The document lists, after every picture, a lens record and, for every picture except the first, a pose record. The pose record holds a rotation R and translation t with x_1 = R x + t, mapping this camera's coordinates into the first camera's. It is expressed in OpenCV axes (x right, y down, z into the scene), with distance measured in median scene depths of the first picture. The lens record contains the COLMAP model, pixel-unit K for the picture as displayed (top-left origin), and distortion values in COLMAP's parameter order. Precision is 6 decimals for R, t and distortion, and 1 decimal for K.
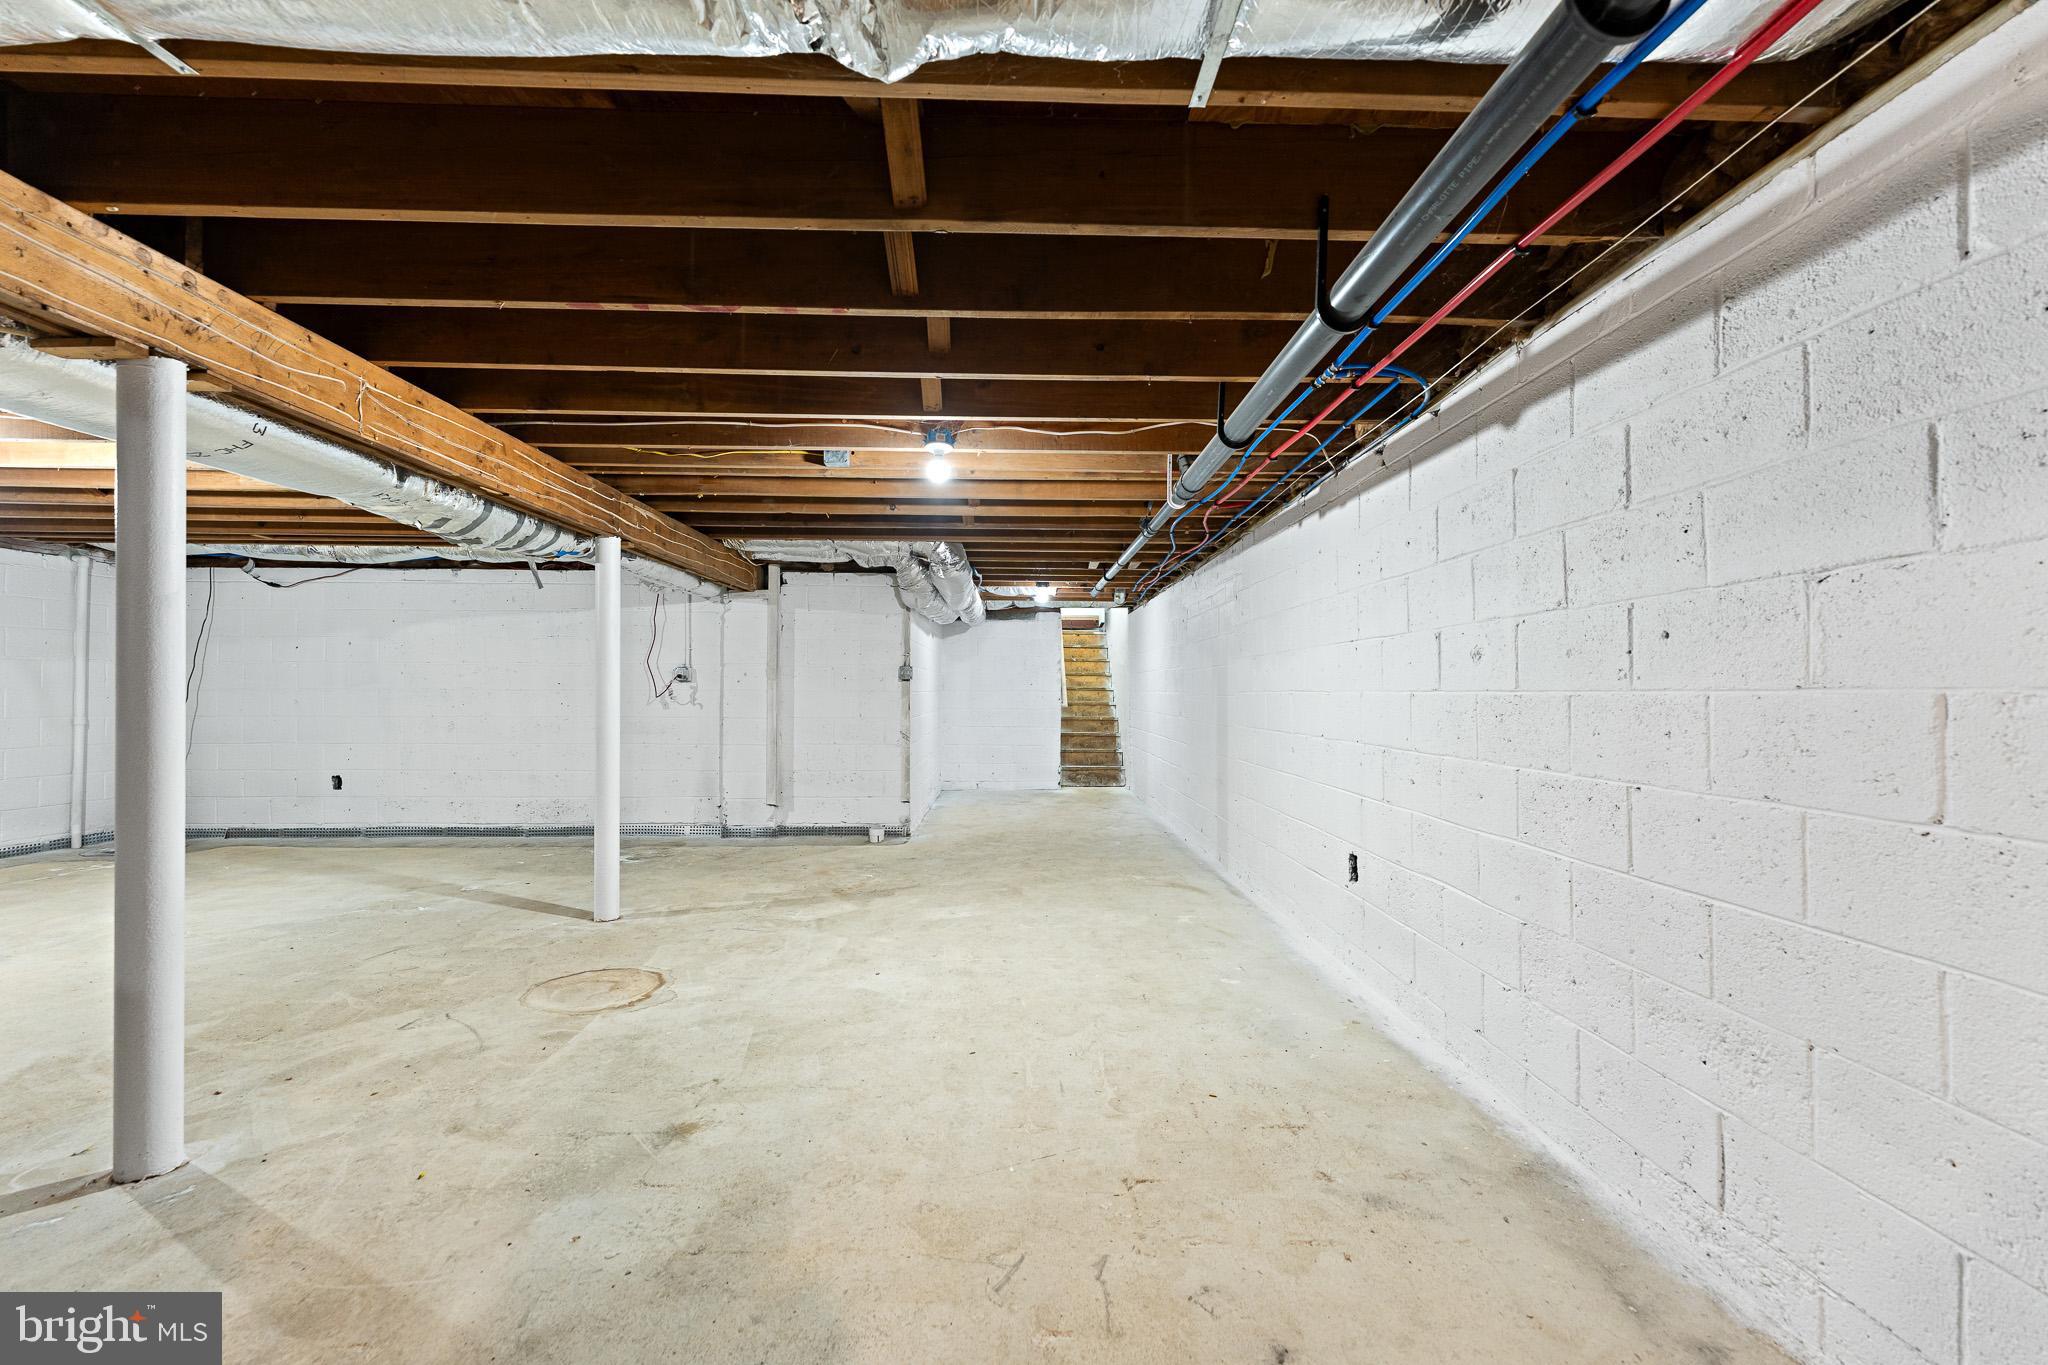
lens RADIAL K [[811.9, 0, 1021.7], [0, 811.9, 674.1], [0, 0, 1]] dist [0.000165, 0.000025]
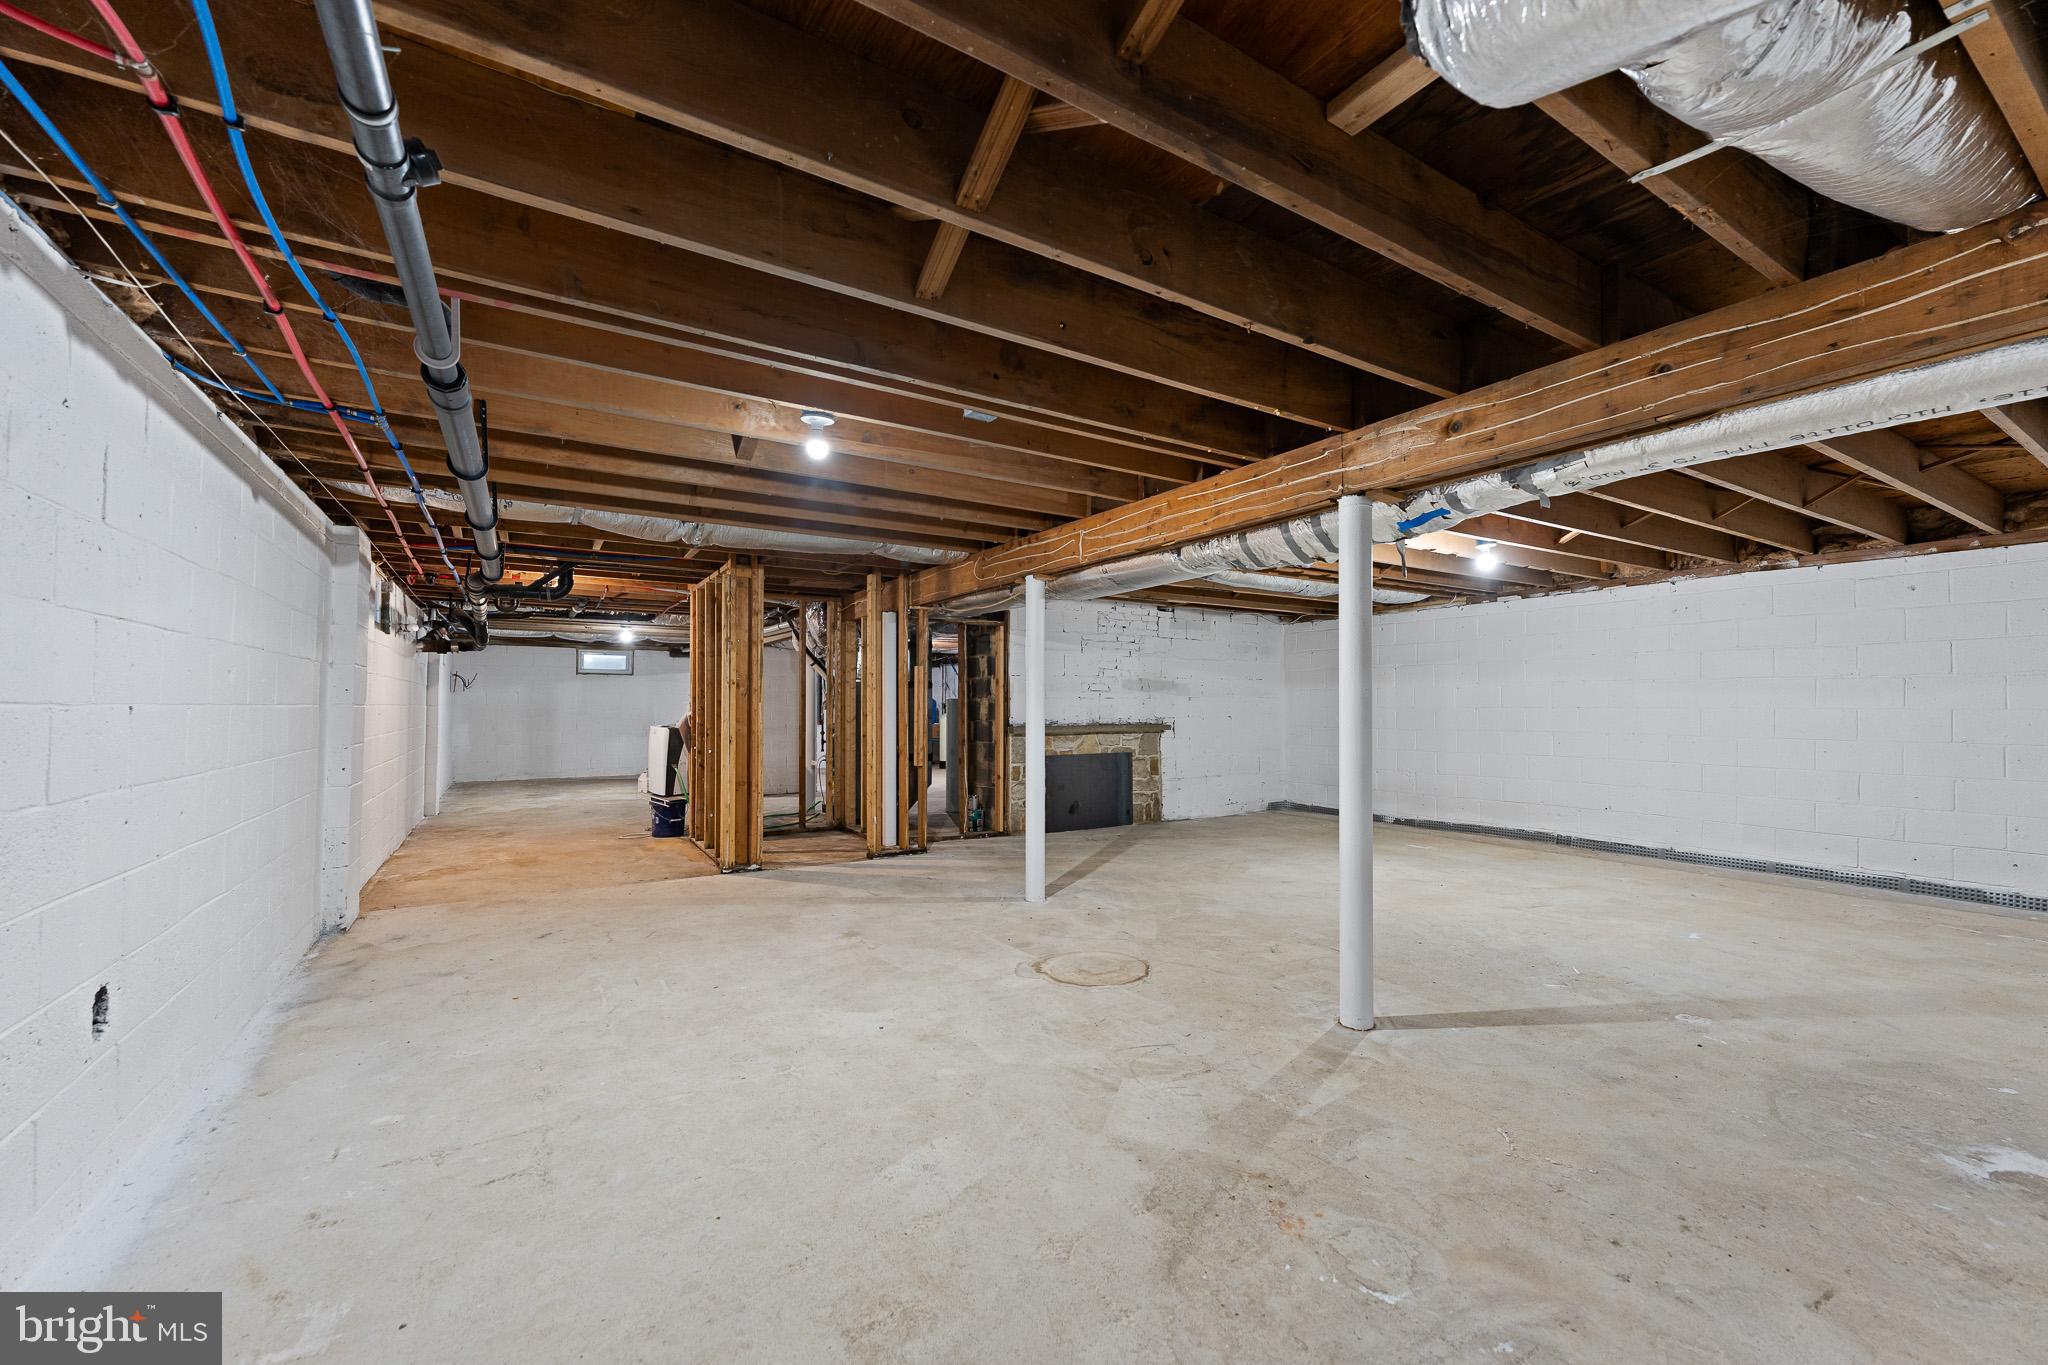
lens RADIAL K [[811.9, 0, 1021.7], [0, 811.9, 674.1], [0, 0, 1]] dist [0.000165, 0.000025]
pose [[-0.856638, -0.025246, -0.515299, 0.174188], [0.006723, 0.998171, -0.060080, 0.044860], [0.515873, -0.054931, -0.854902, 2.072518]]
